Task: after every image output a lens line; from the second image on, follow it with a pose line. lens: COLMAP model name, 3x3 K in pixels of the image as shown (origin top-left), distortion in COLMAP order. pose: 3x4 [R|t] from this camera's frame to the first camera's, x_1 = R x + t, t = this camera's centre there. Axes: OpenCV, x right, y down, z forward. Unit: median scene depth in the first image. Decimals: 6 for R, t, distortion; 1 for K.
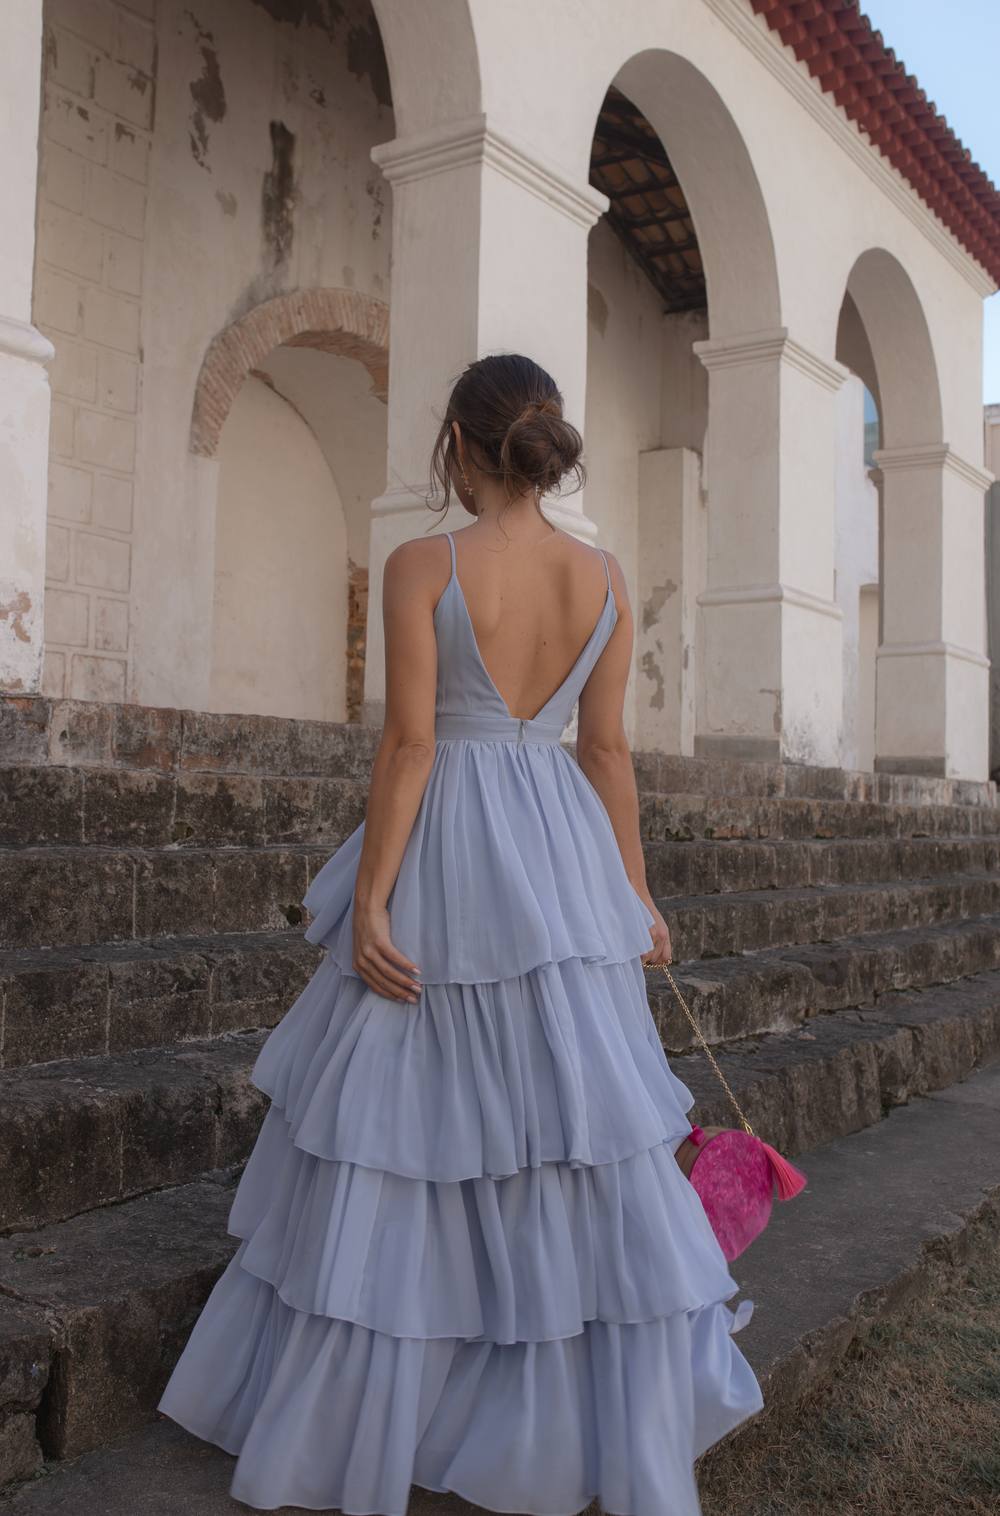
lens RADIAL K [[1443.4, 0, 503.5], [0, 1443.4, 763.6], [0, 0, 1]] dist [-0.049369, 0.000000]
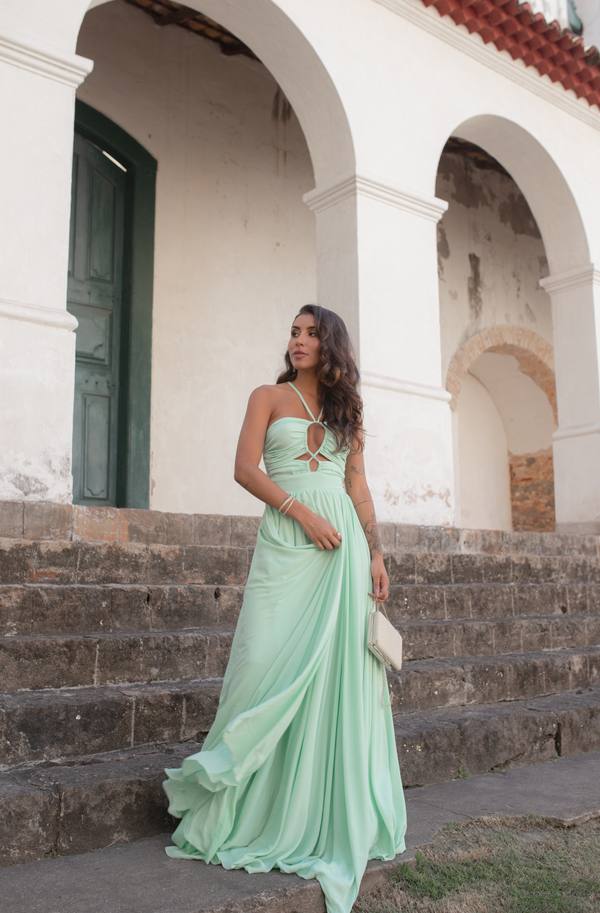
lens RADIAL K [[869.3, 0, 297.5], [0, 869.3, 455.9], [0, 0, 1]] dist [-0.049369, 0.000000]
pose [[0.957329, -0.071659, -0.279975, -0.128372], [0.037209, 0.991271, -0.126482, 0.010705], [0.286595, 0.110668, 0.951639, -0.524476]]
